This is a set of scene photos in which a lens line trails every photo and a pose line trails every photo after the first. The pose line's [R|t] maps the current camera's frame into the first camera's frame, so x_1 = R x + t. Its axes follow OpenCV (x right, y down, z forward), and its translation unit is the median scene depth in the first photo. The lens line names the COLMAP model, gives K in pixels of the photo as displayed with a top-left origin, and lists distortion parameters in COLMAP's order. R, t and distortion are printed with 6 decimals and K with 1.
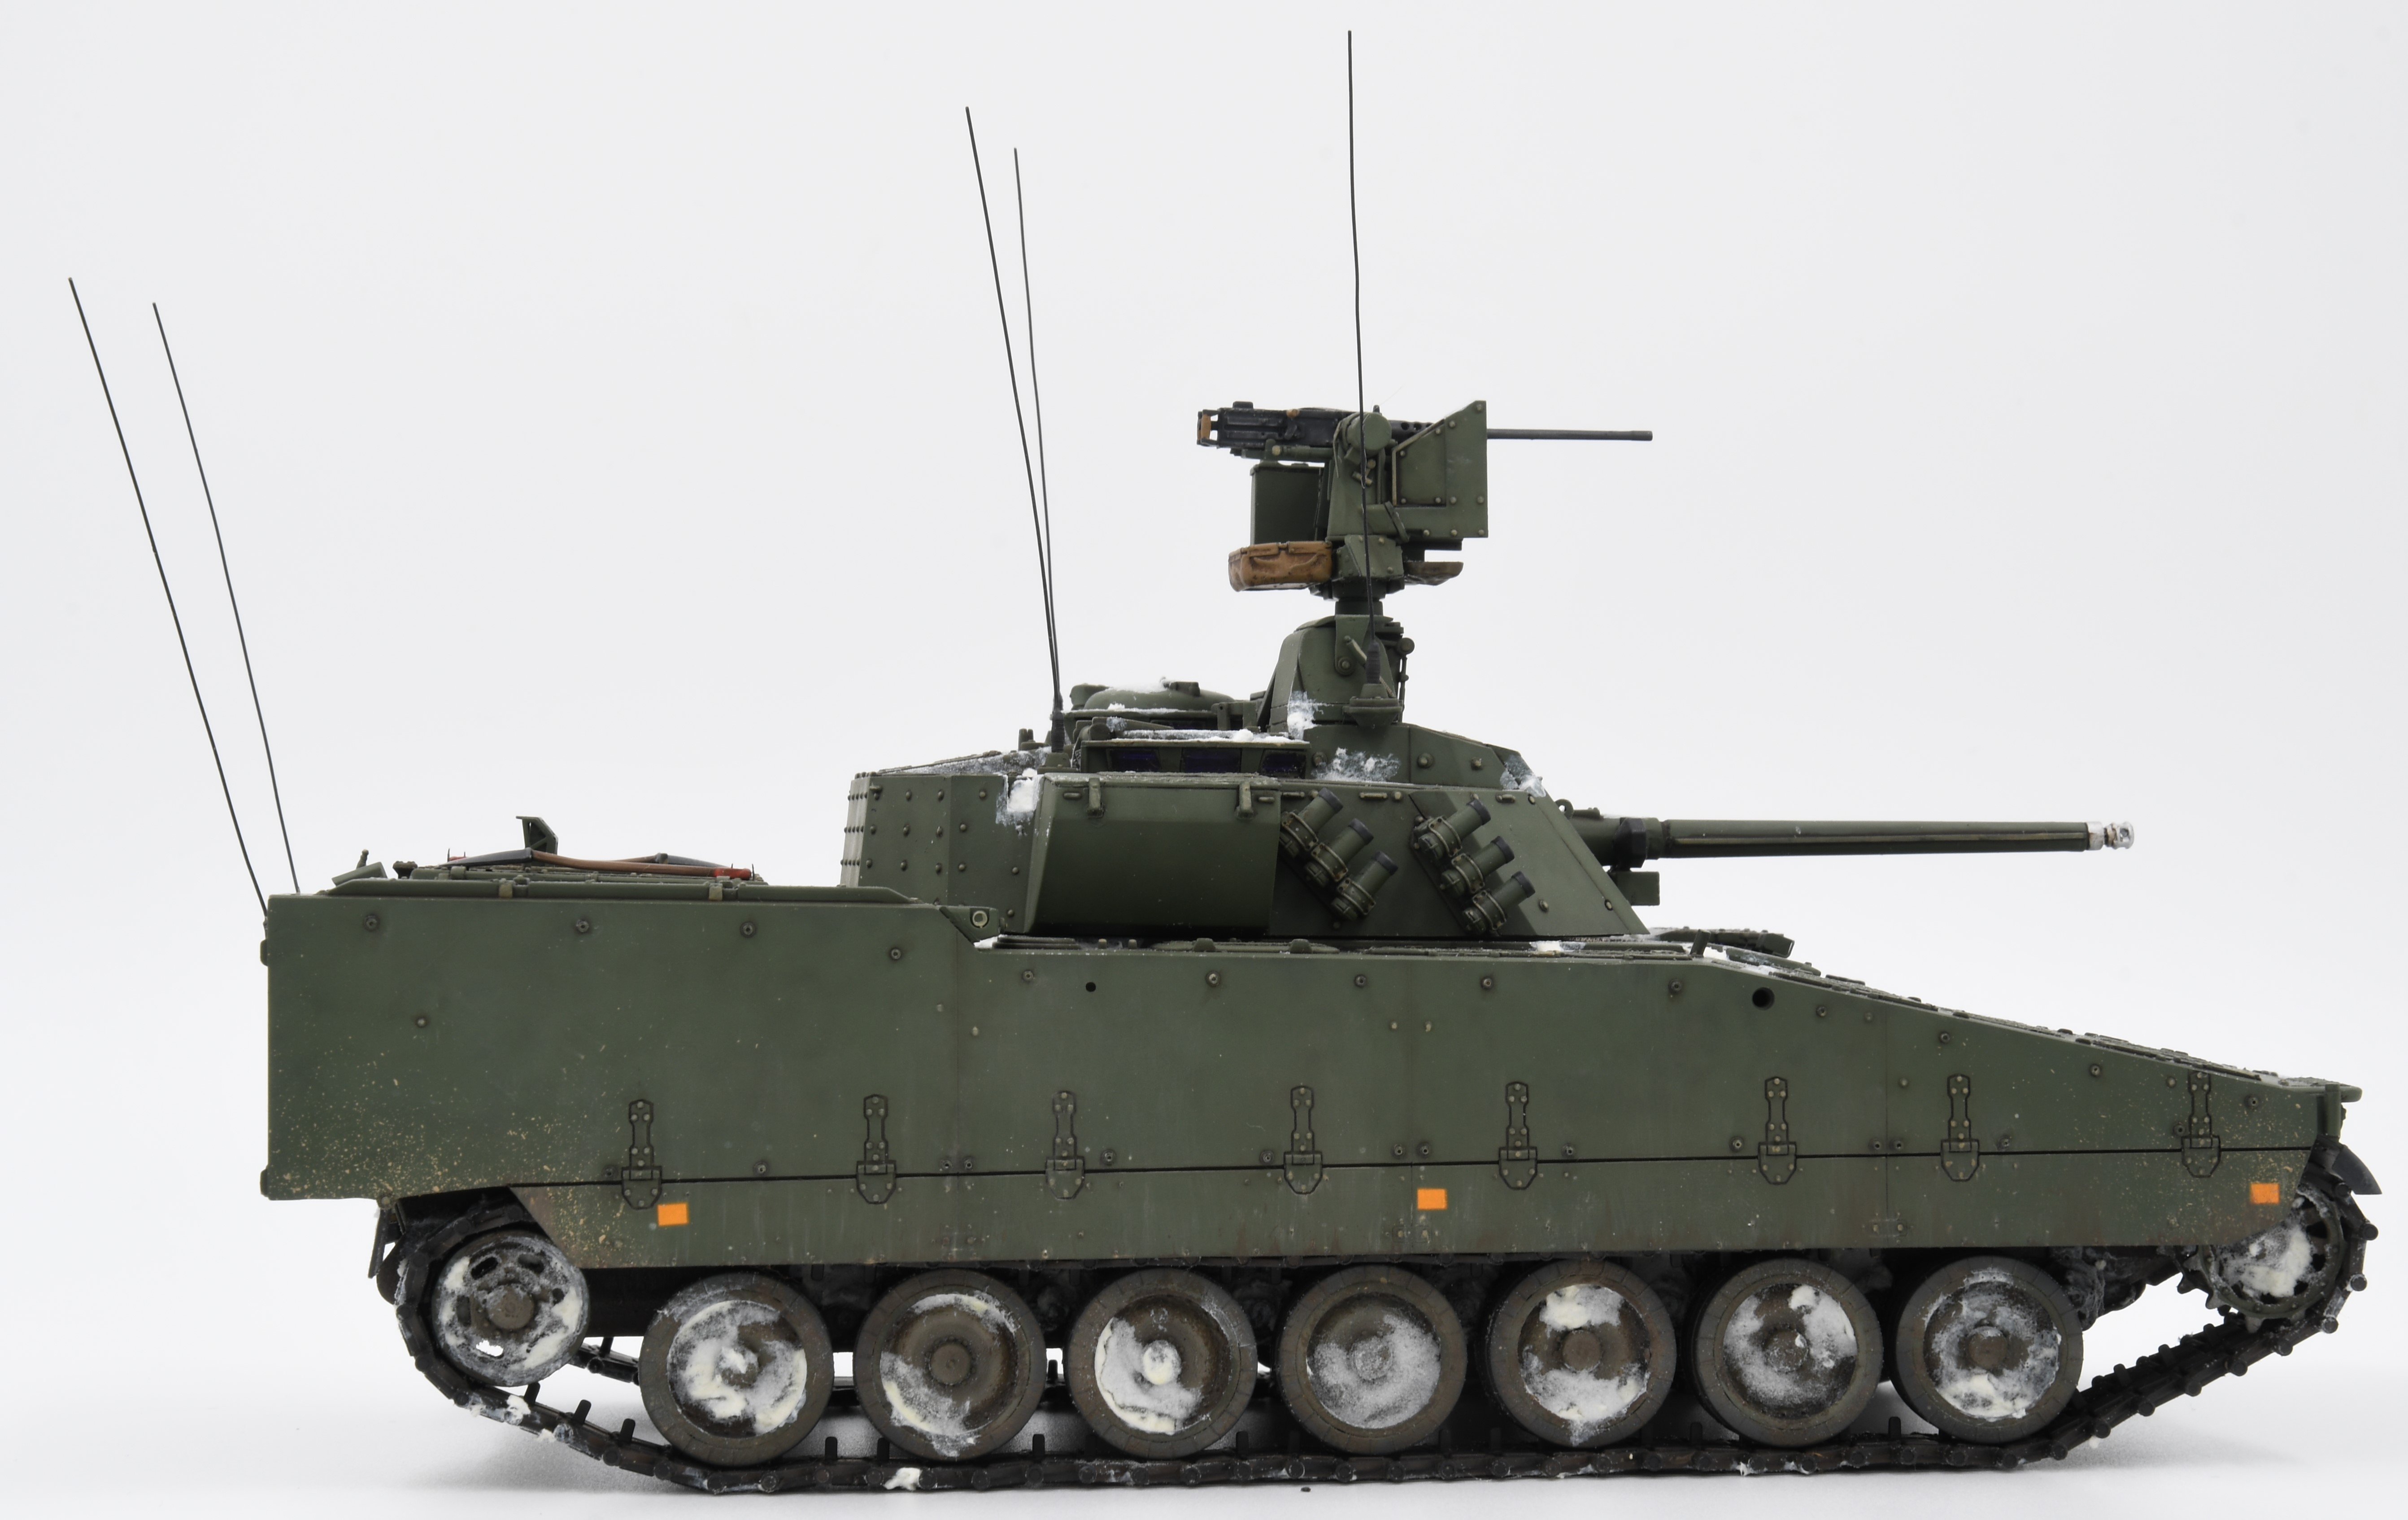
lens RADIAL K [[5052.5, 0, 1199.4], [0, 5052.5, 808.8], [0, 0, 1]] dist [0.201670, 0.103192]
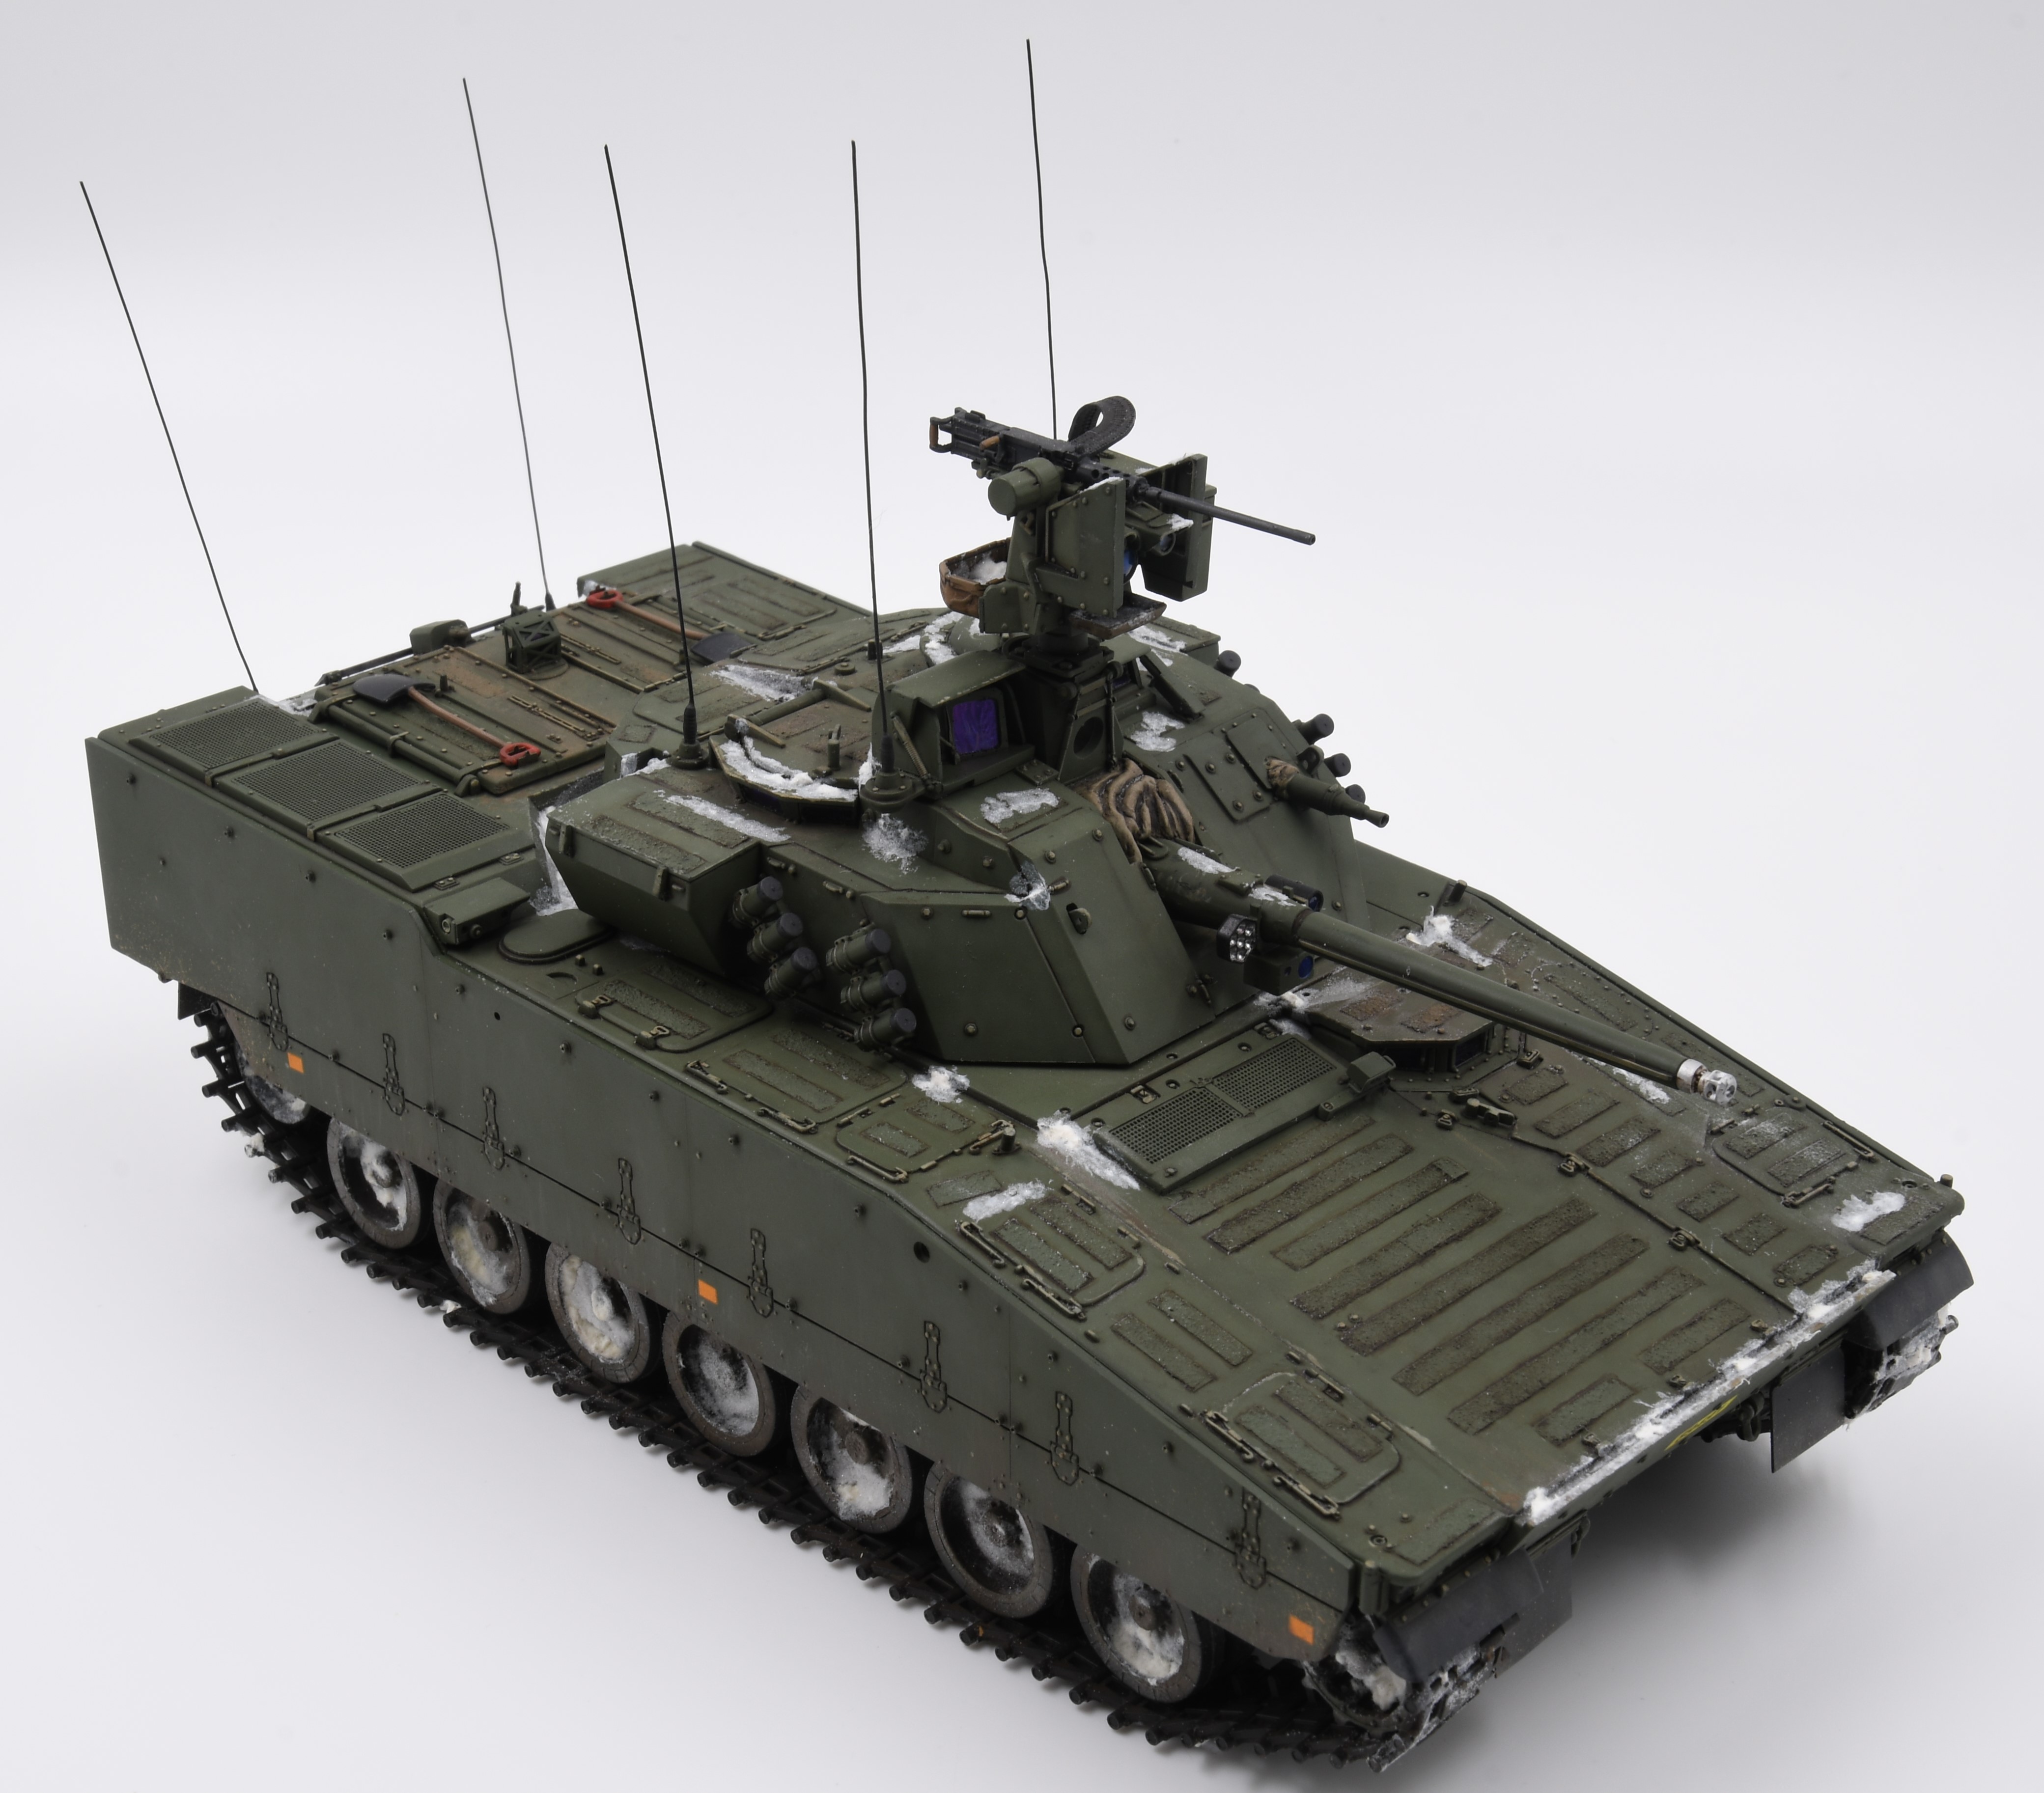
lens RADIAL K [[3598.8, 0, 1022.0], [0, 3598.8, 896.5], [0, 0, 1]] dist [0.047012, 0.333698]
pose [[0.650848, 0.342299, -0.677664, 0.581510], [-0.005778, 0.894800, 0.446429, -0.343055], [0.759186, -0.286642, 0.584357, 0.614298]]
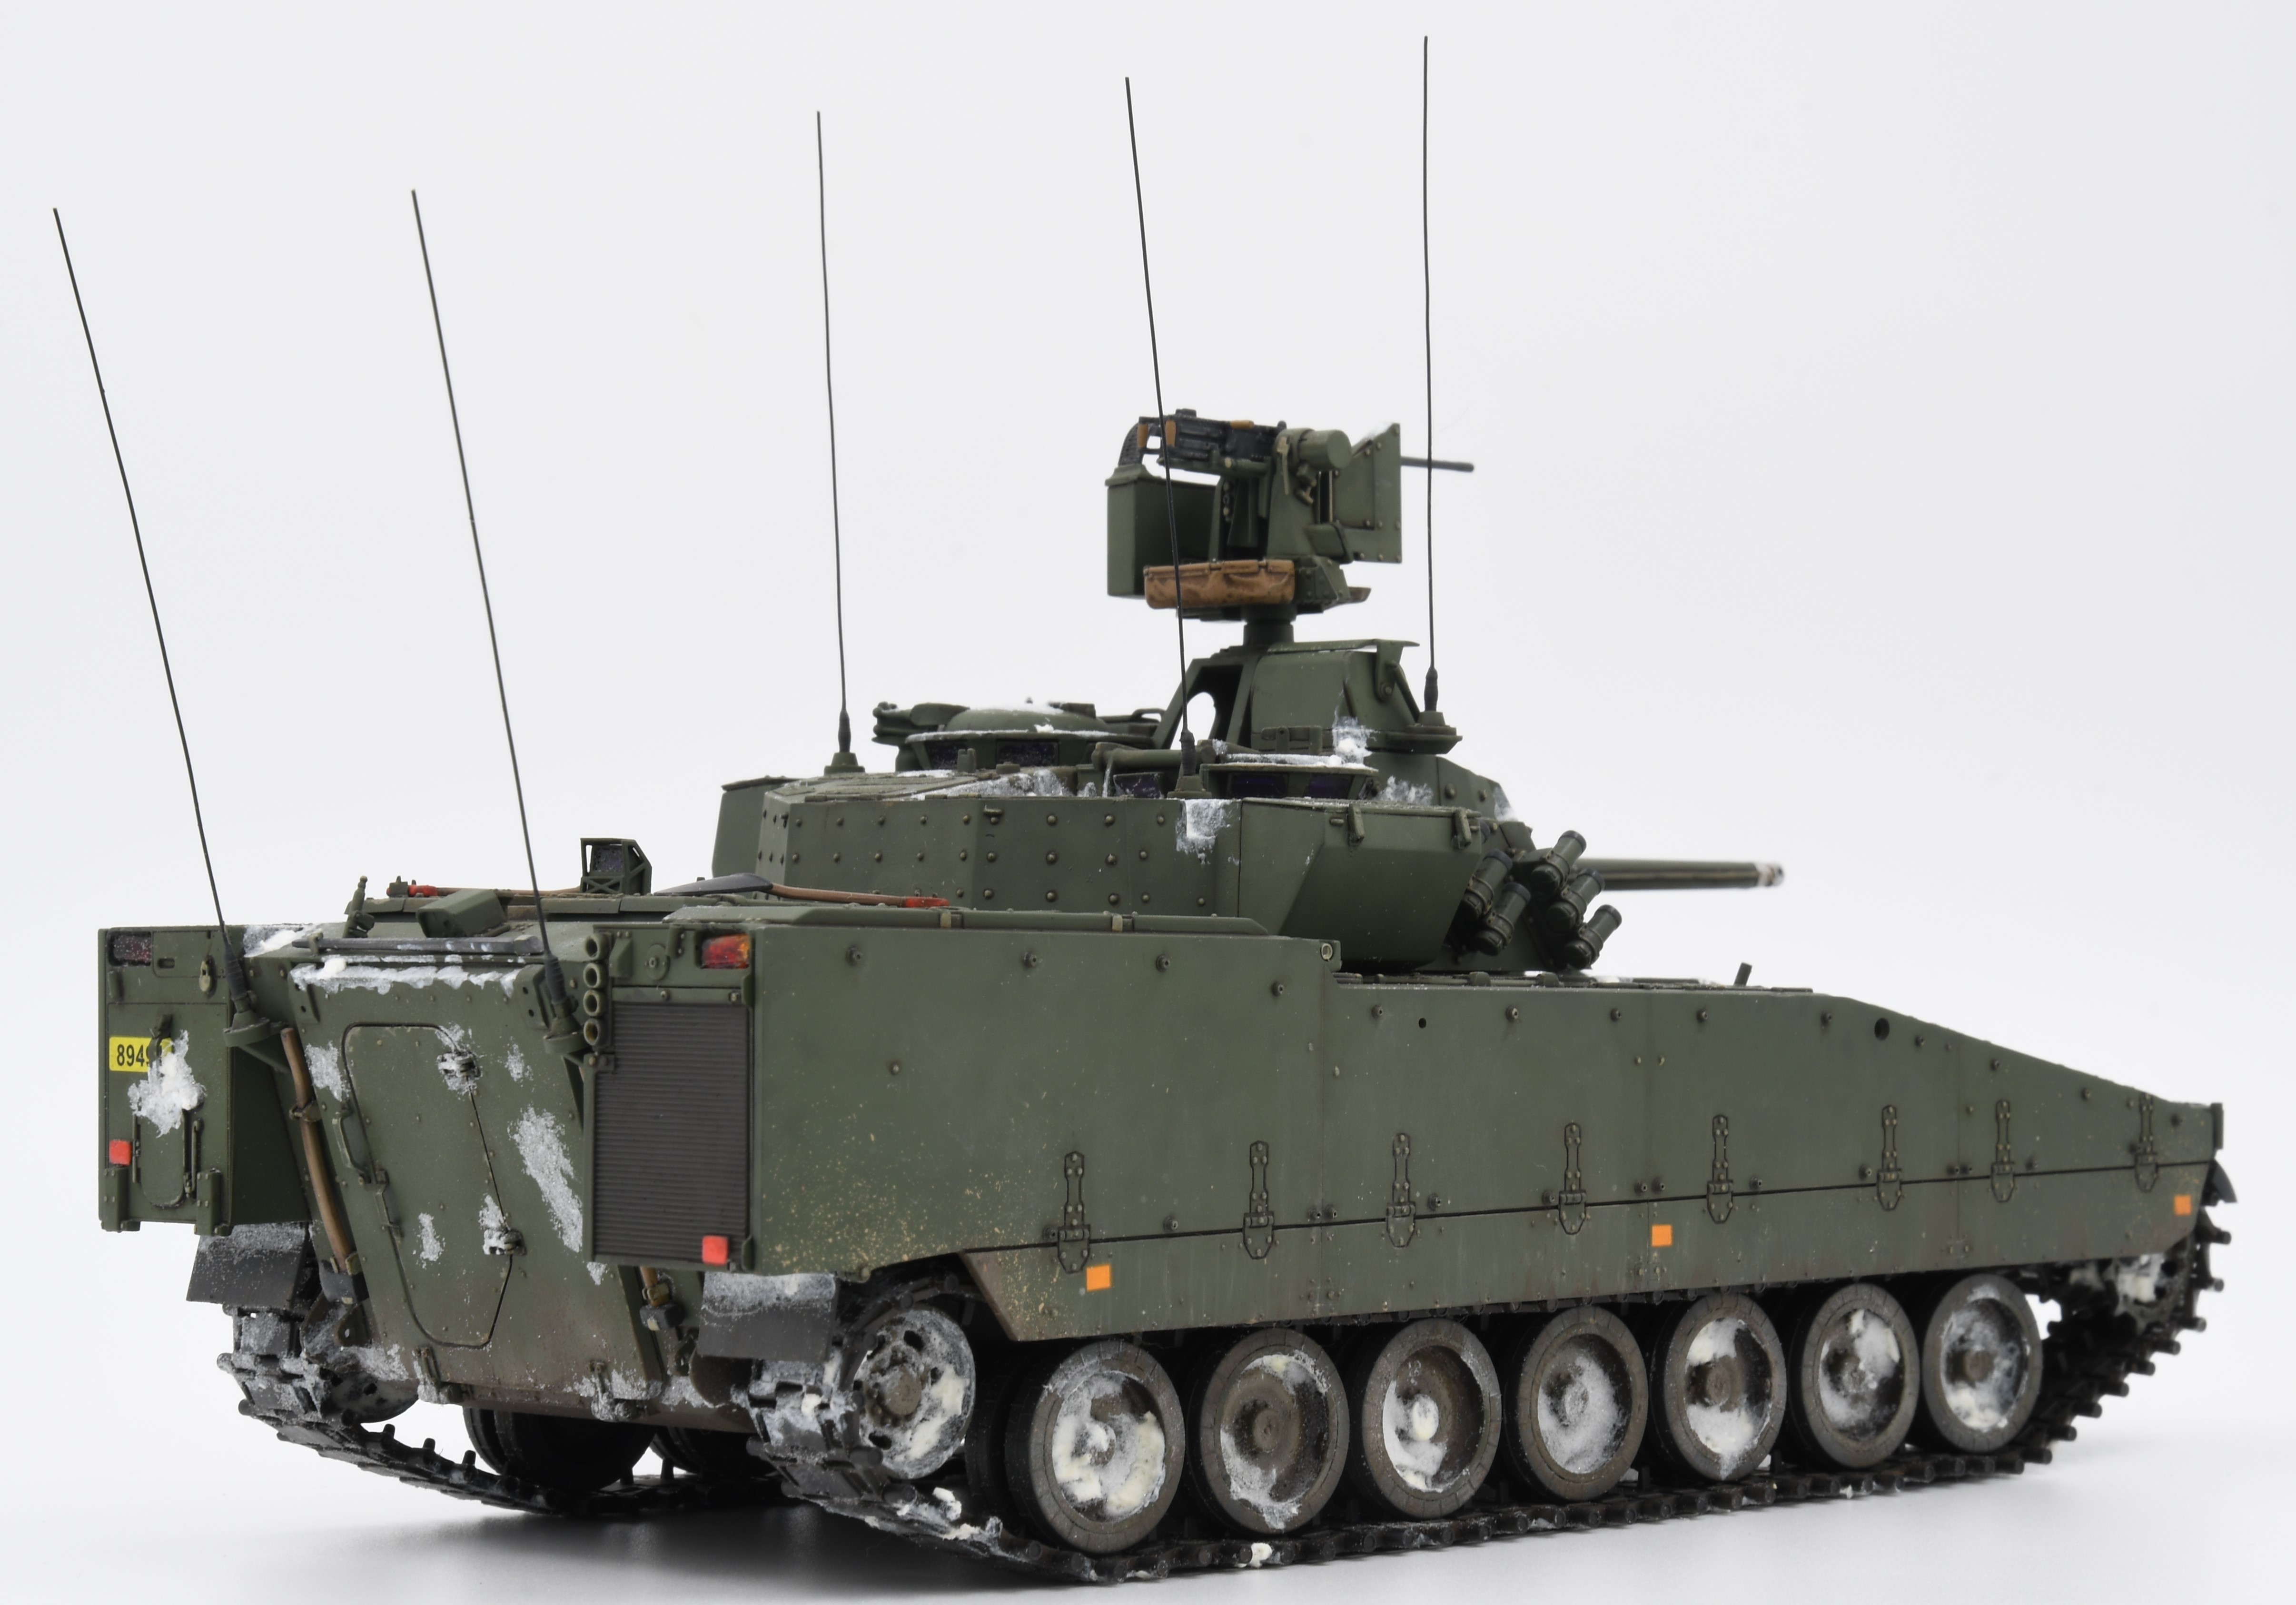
lens RADIAL K [[5417.6, 0, 1148.0], [0, 5417.6, 802.5], [0, 0, 1]] dist [0.144207, 0.871880]
pose [[0.792692, 0.015158, 0.609434, -0.671849], [-0.007218, 0.999854, -0.015480, 0.009719], [-0.609580, 0.007872, 0.792686, 0.219133]]
